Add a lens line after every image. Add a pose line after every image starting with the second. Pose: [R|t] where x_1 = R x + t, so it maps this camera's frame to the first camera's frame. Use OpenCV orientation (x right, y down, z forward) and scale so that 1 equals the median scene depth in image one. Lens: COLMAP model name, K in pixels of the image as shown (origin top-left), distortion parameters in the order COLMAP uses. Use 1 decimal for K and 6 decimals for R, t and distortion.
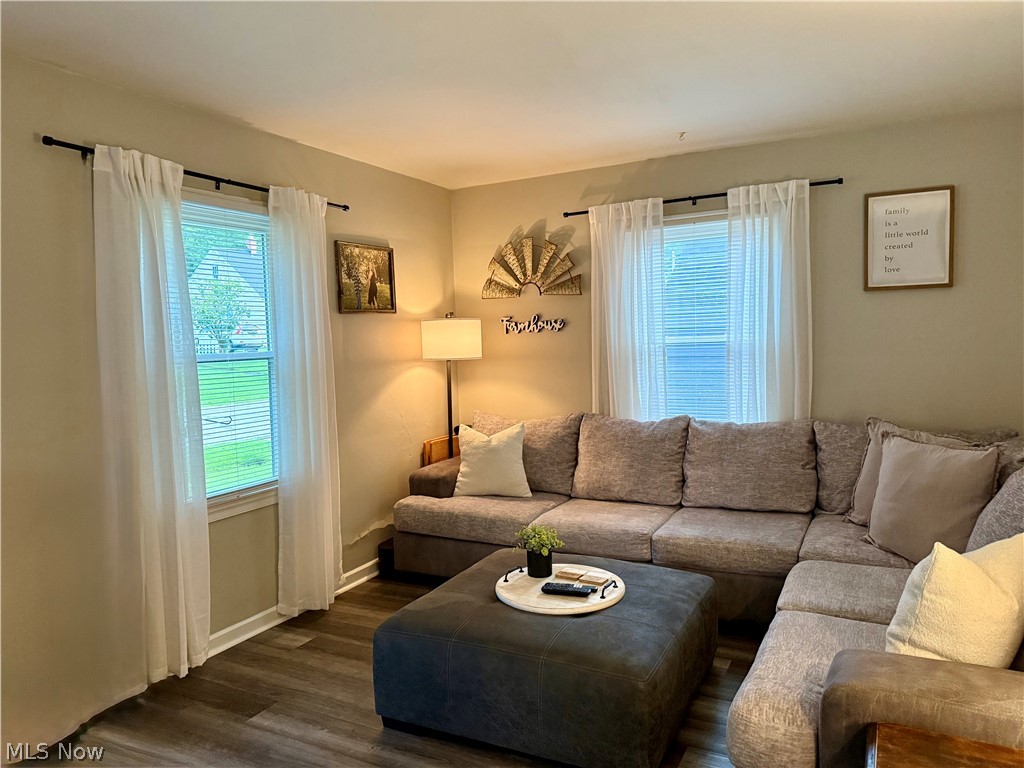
lens RADIAL K [[709.1, 0, 511.2], [0, 709.1, 386.3], [0, 0, 1]] dist [0.153525, -0.281801]
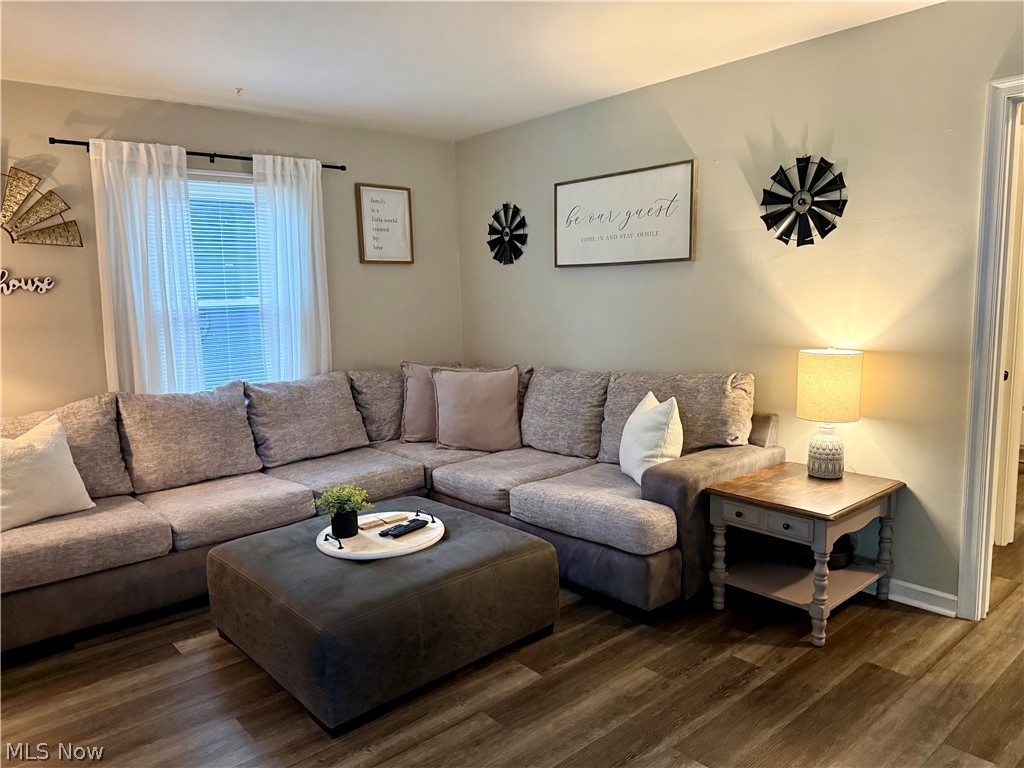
lens RADIAL K [[712.5, 0, 512.0], [0, 712.5, 384.0], [0, 0, 1]] dist [0.111334, -0.144169]
pose [[0.364442, -0.102295, 0.925591, -0.568144], [0.085090, 0.993448, 0.076291, 0.002137], [-0.927330, 0.050955, 0.370758, 0.308232]]
